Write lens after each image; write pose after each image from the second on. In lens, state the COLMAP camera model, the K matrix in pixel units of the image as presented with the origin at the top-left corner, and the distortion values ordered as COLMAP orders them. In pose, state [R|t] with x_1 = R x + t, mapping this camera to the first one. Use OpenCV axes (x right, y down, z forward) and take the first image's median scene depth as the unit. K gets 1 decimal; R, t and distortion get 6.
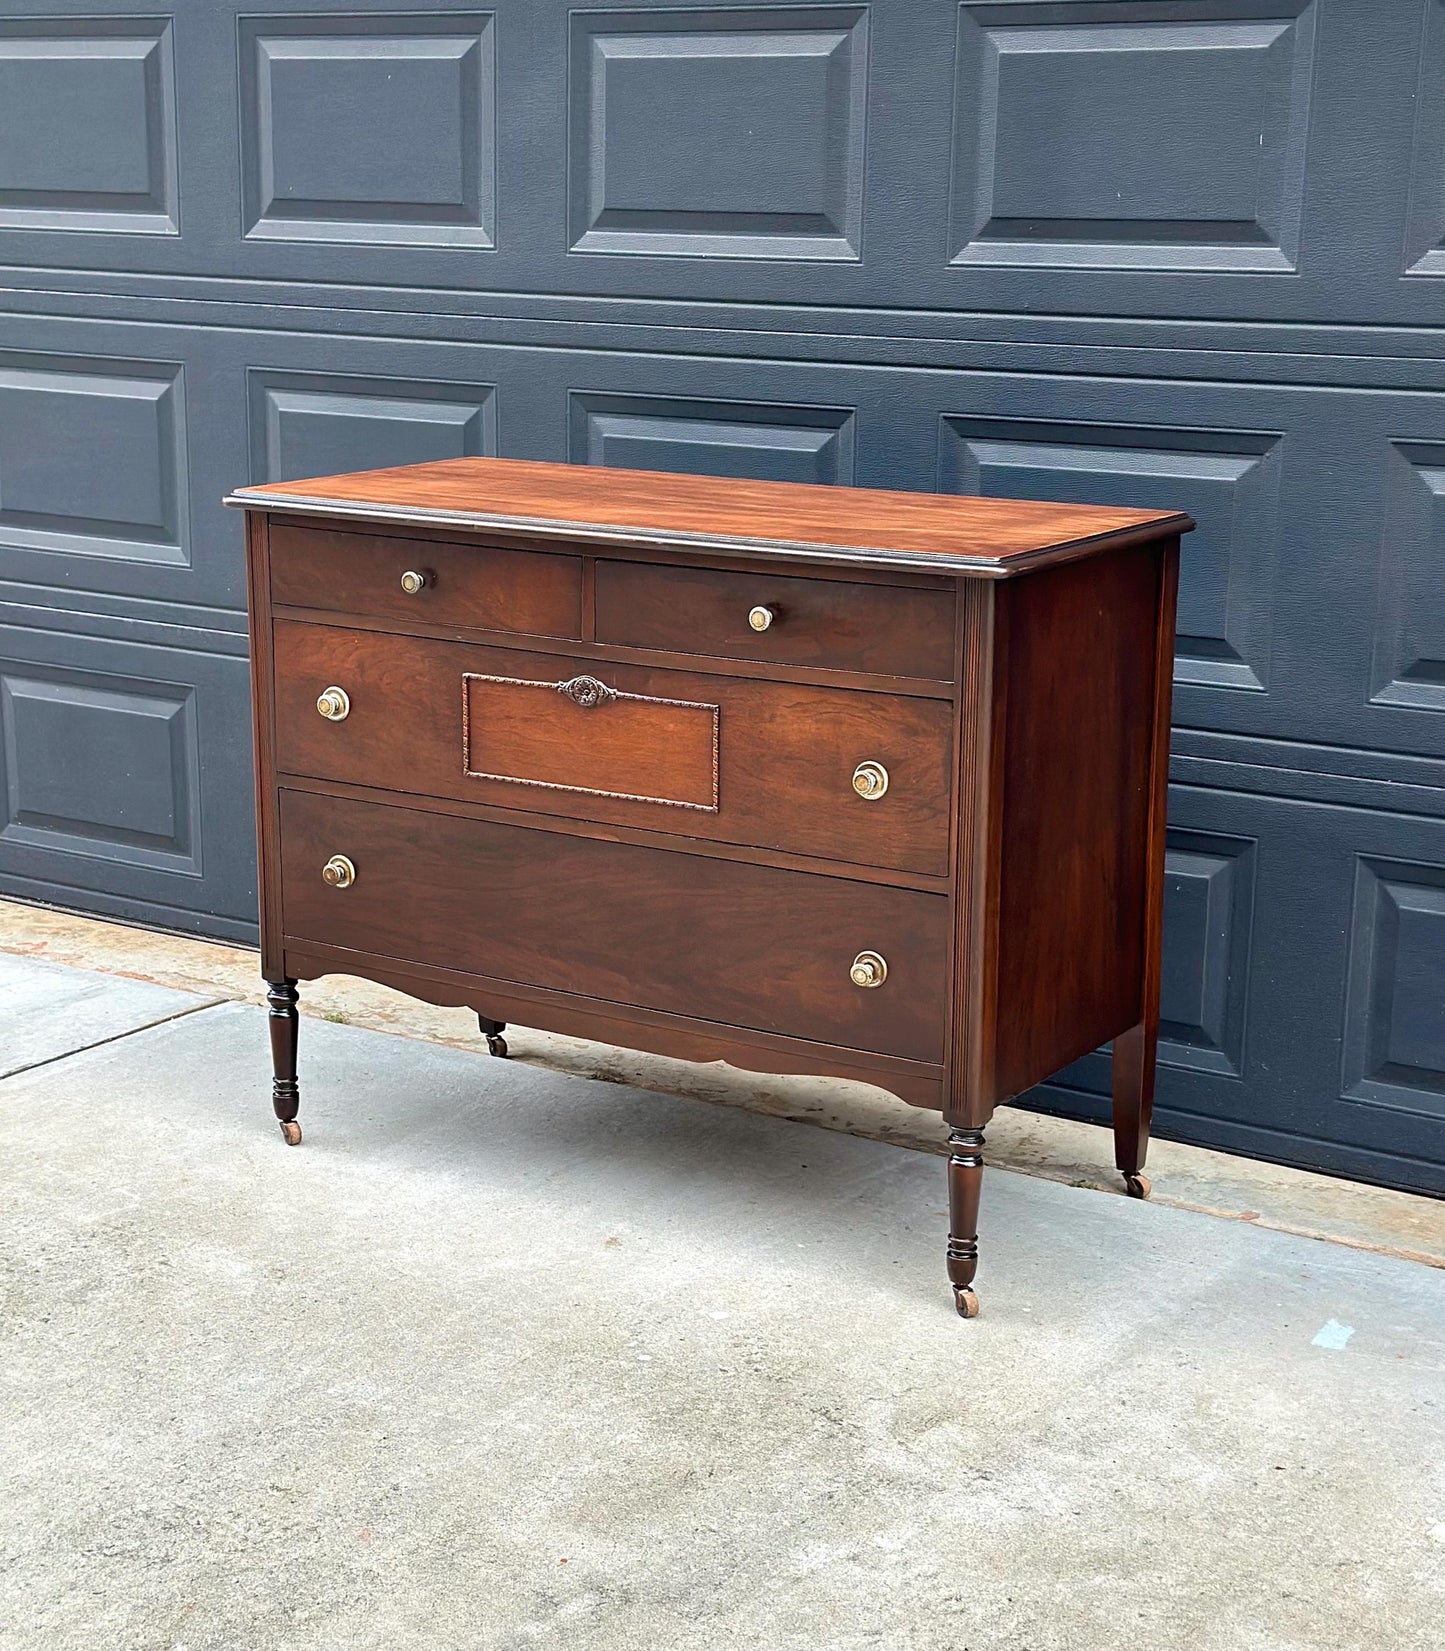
lens RADIAL K [[2782.6, 0, 725.5], [0, 2782.6, 880.7], [0, 0, 1]] dist [0.135843, -0.030763]
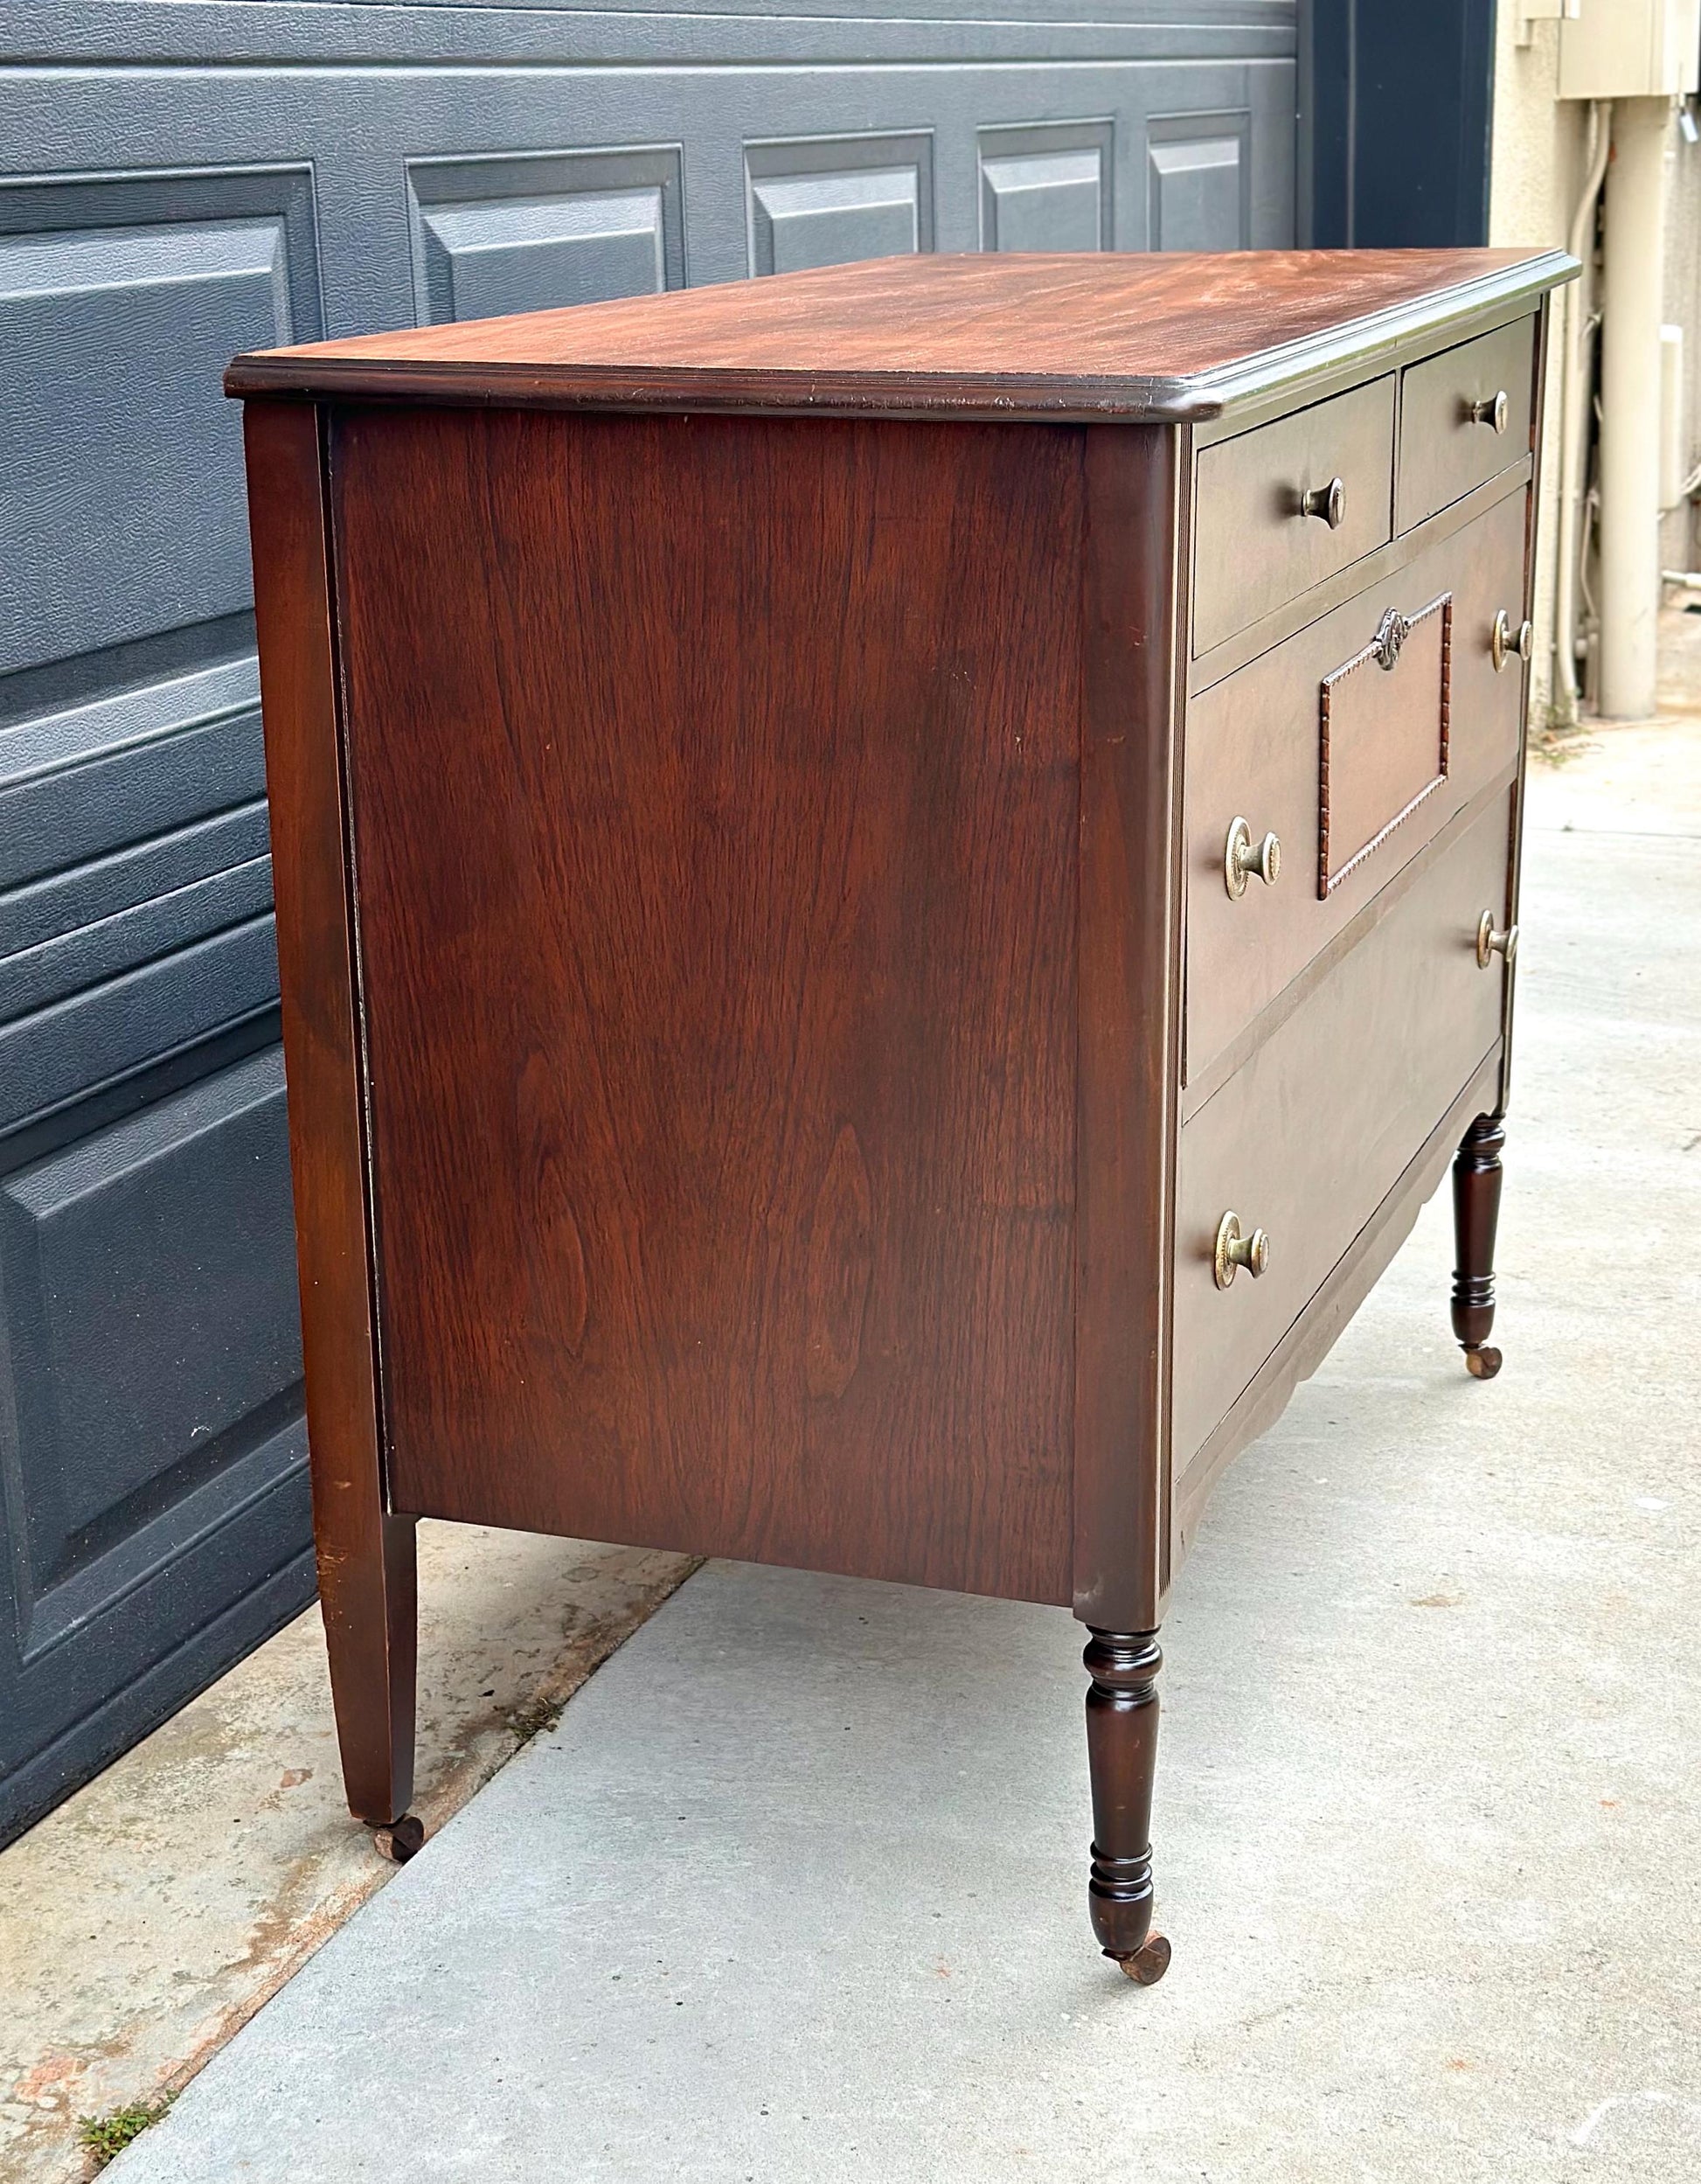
lens RADIAL K [[3560.1, 0, 845.7], [0, 3560.1, 1164.5], [0, 0, 1]] dist [0.180655, -0.143207]
pose [[-0.215023, -0.291959, 0.931947, -0.635797], [0.250775, 0.905765, 0.341616, -0.217944], [-0.943863, 0.307165, -0.121544, 1.122464]]
